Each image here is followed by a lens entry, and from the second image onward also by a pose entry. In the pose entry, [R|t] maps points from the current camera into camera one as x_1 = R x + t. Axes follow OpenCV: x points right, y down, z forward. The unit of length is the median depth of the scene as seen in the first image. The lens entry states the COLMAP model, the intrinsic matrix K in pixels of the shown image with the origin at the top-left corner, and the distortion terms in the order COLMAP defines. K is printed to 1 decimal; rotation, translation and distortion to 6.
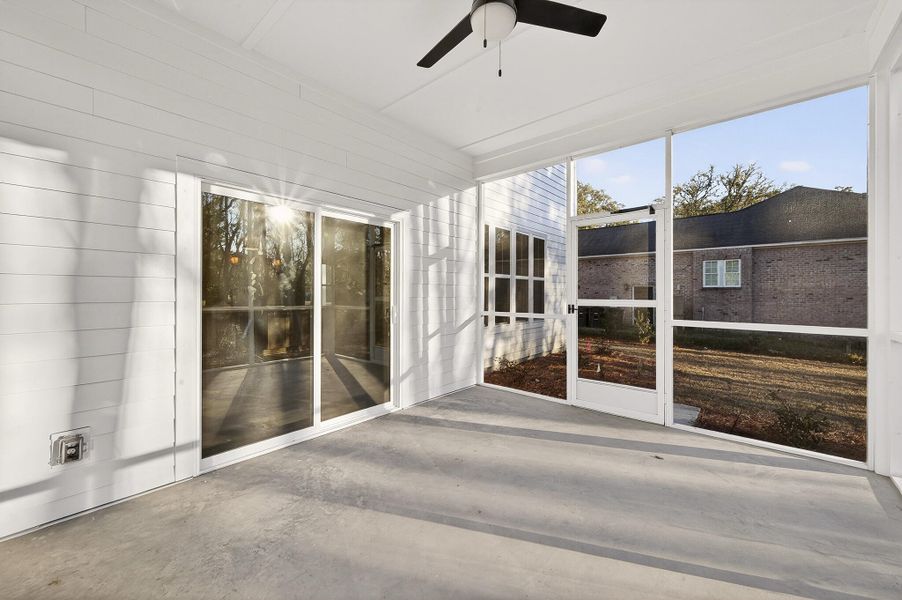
lens RADIAL K [[350.8, 0, 451.0], [0, 350.8, 300.0], [0, 0, 1]] dist [0.000671, 0.000088]
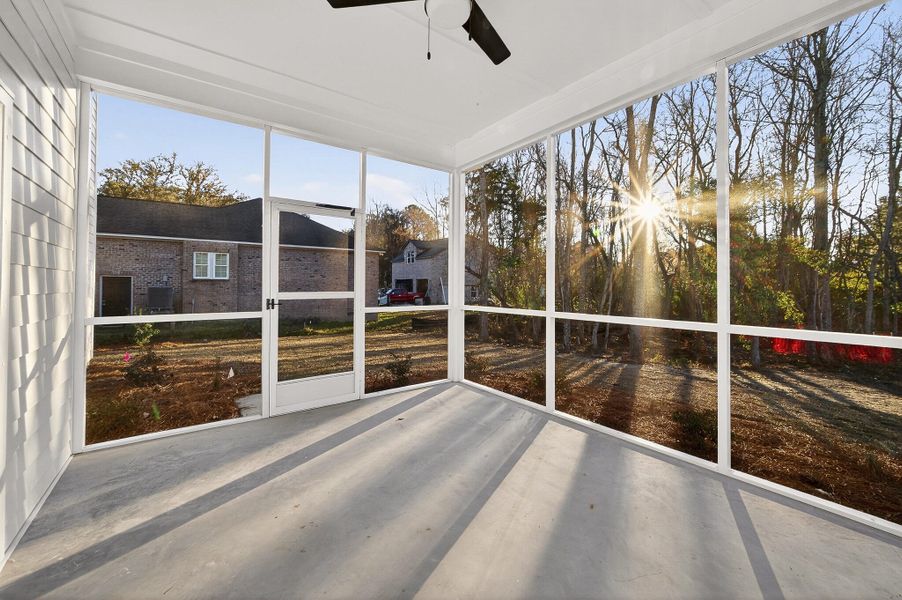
lens RADIAL K [[359.0, 0, 449.2], [0, 359.0, 284.8], [0, 0, 1]] dist [0.000478, 0.000086]
pose [[0.214873, 0.001947, 0.976640, -0.422713], [0.016280, 0.999852, -0.005575, -0.009247], [-0.976506, 0.017098, 0.214809, 0.387696]]
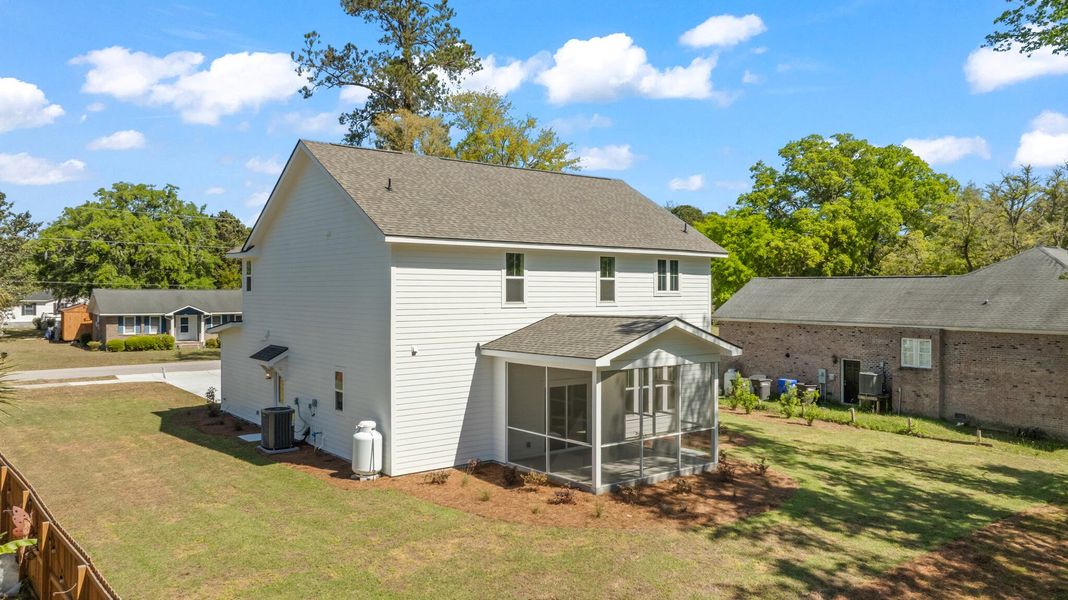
lens RADIAL K [[825.8, 0, 534.0], [0, 825.8, 300.0], [0, 0, 1]] dist [0.002269, 0.006407]
pose [[0.985960, -0.000050, -0.166979, 0.467305], [-0.000721, 0.999989, -0.004555, -0.843393], [0.166978, 0.004611, 0.985950, -5.656617]]
